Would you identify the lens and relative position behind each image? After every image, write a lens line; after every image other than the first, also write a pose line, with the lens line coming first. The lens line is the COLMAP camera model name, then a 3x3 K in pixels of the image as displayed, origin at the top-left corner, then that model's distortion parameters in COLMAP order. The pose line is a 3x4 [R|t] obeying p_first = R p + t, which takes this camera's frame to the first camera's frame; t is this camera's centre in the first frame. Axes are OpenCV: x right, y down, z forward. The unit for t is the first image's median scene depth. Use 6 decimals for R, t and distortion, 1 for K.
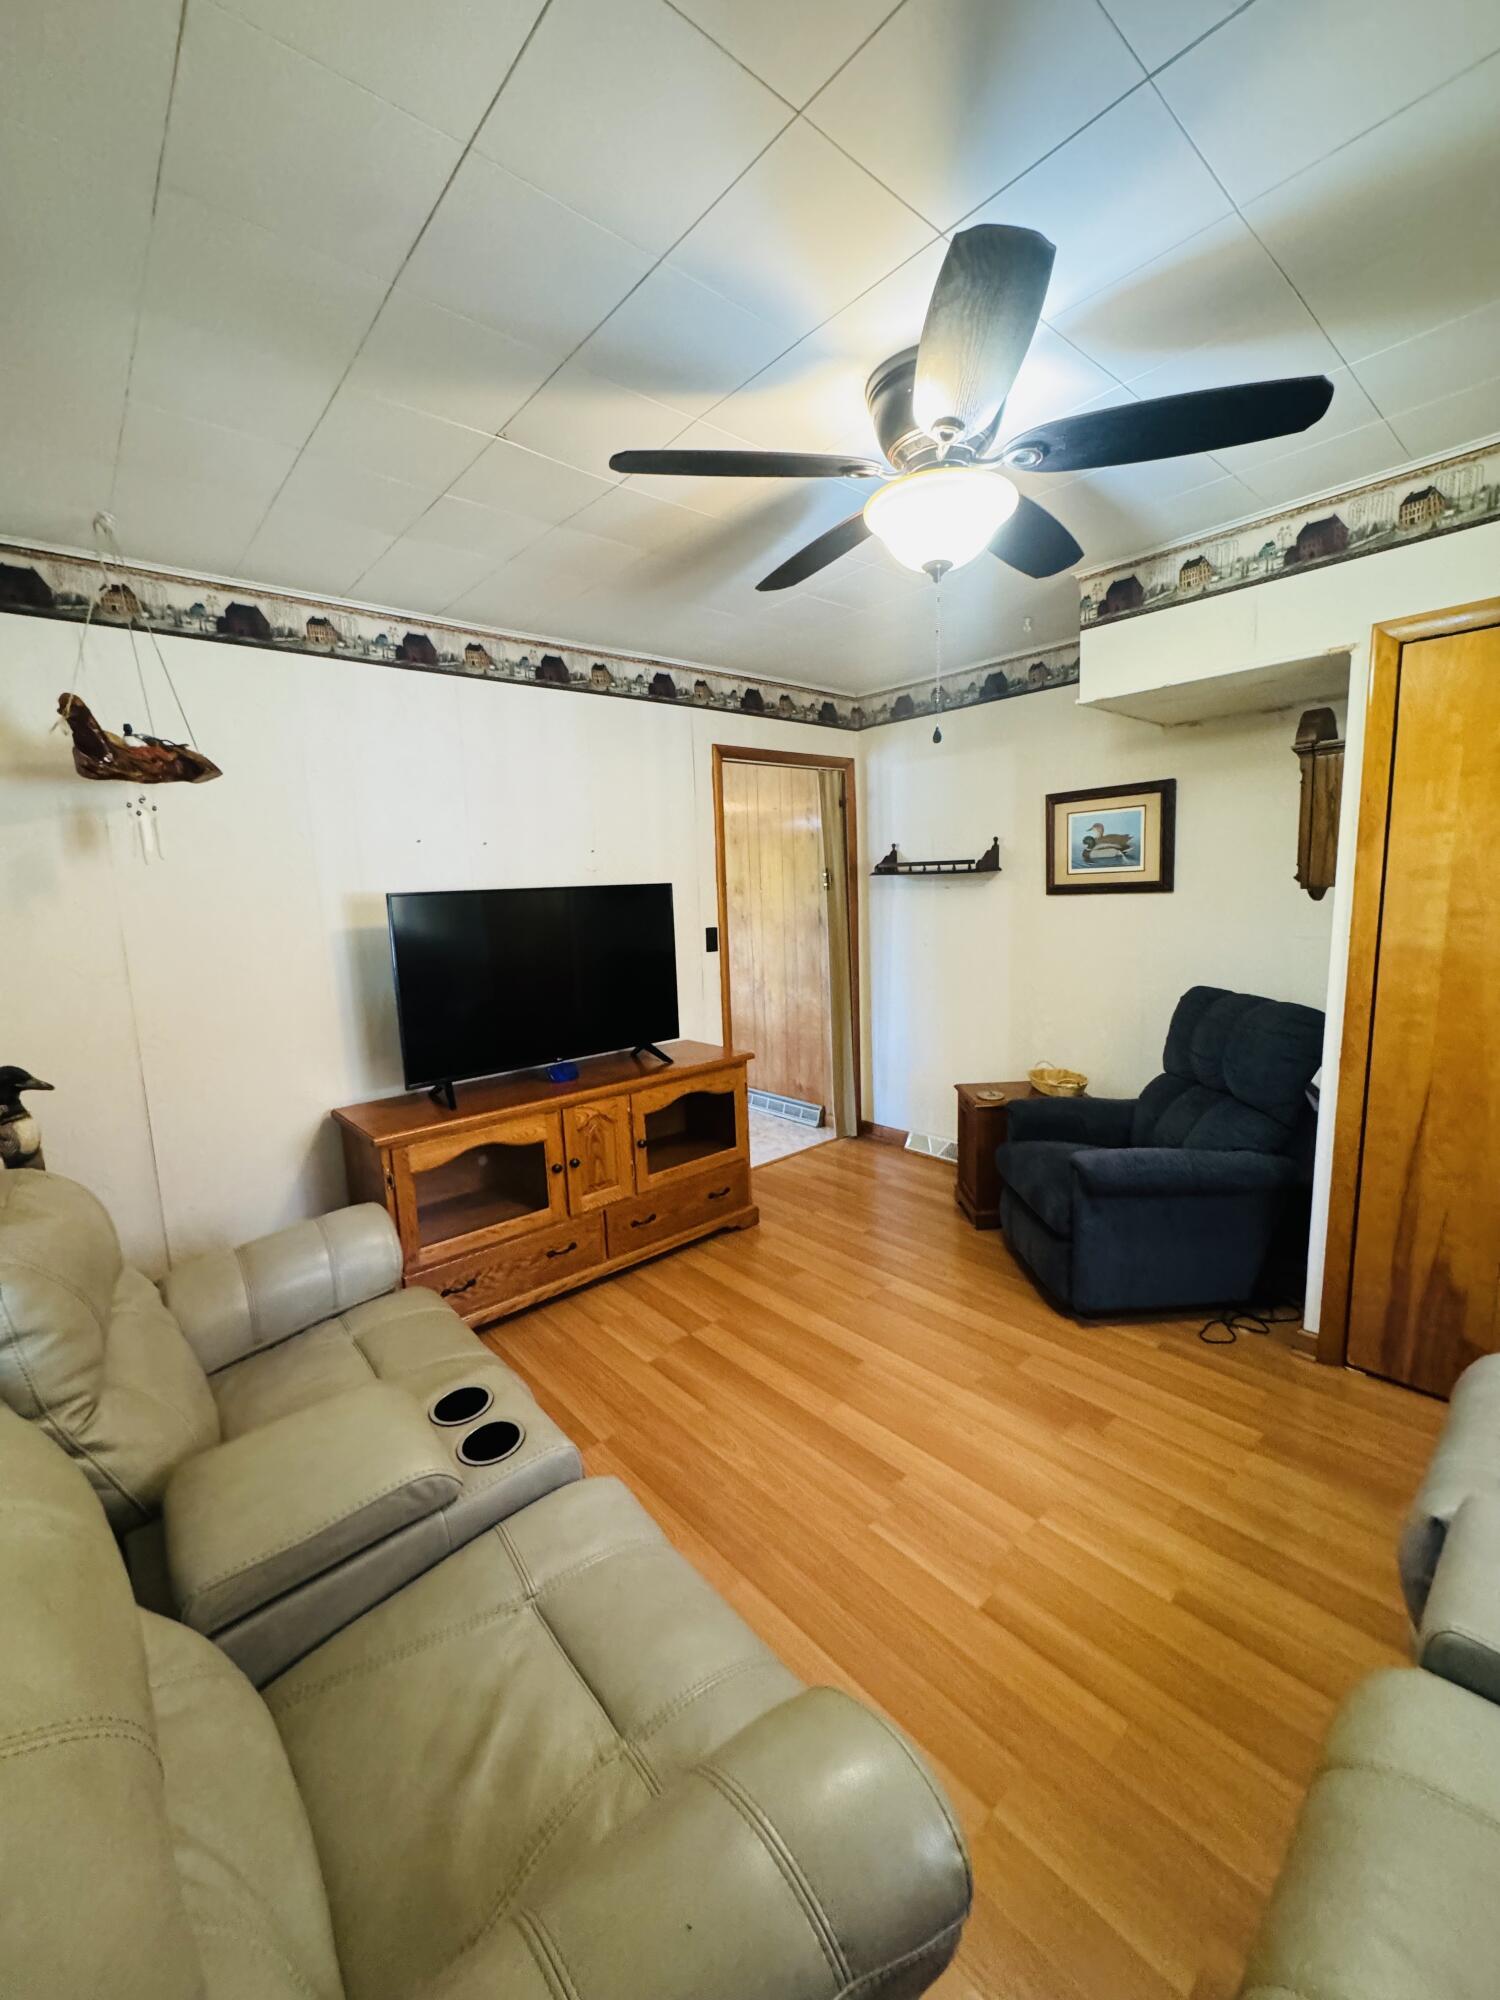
lens RADIAL K [[802.4, 0, 750.0], [0, 802.4, 1000.0], [0, 0, 1]] dist [-0.002060, 0.000078]
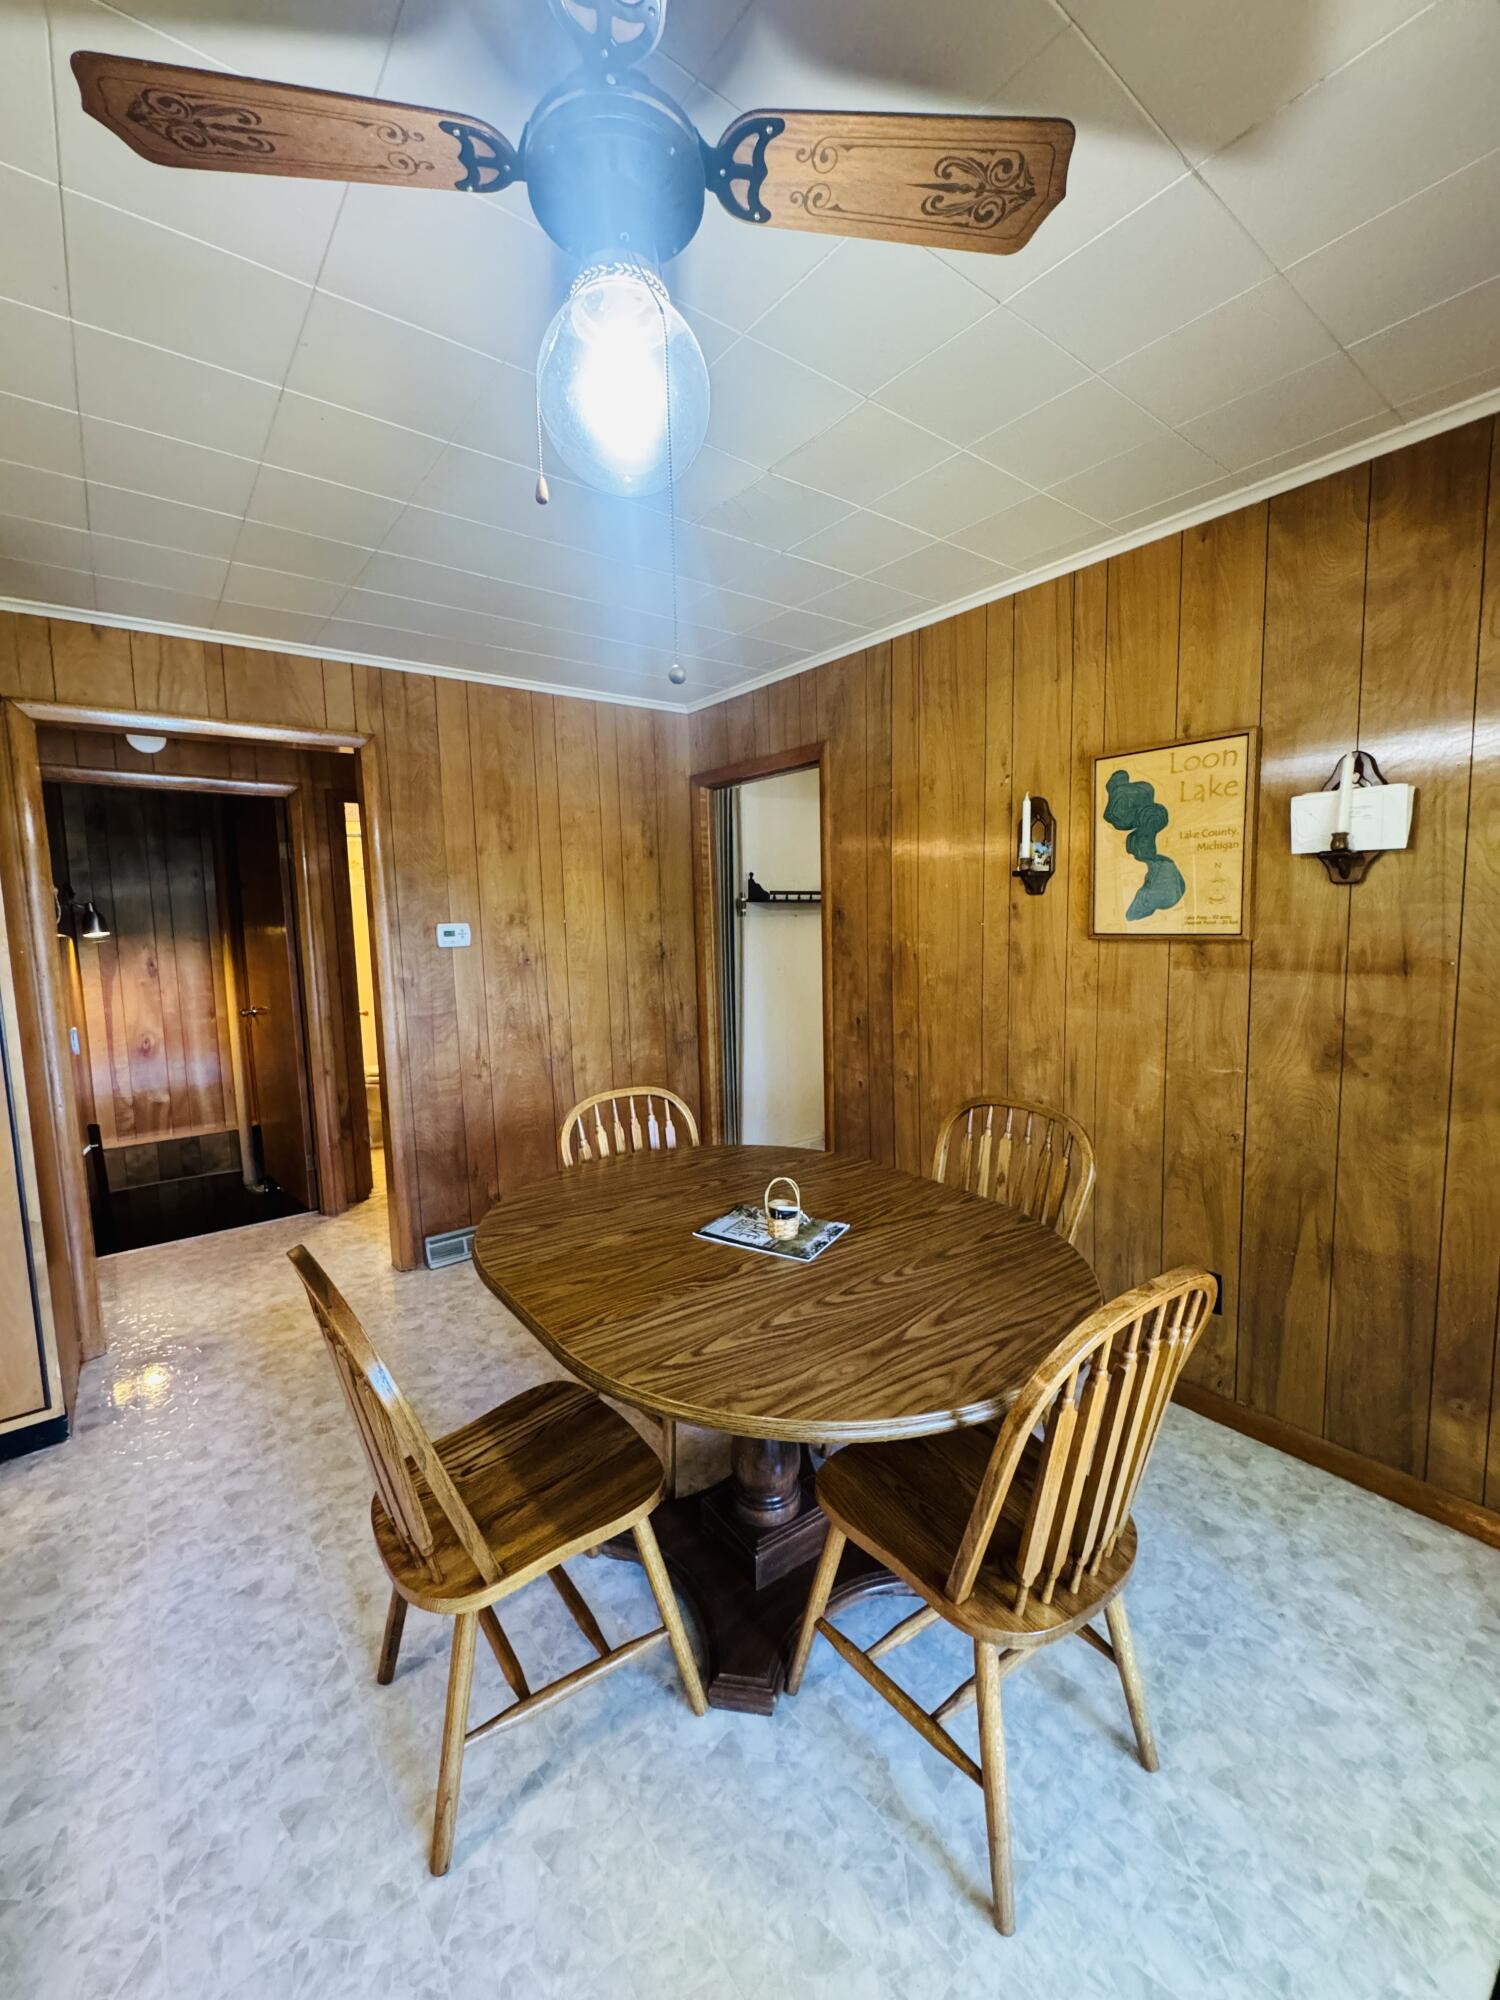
lens RADIAL K [[802.4, 0, 750.0], [0, 802.4, 1000.0], [0, 0, 1]] dist [-0.002060, 0.000078]
pose [[0.053913, -0.074114, 0.995791, -0.736982], [0.169486, 0.983451, 0.064019, -0.090330], [-0.984057, 0.165322, 0.065582, 0.853235]]
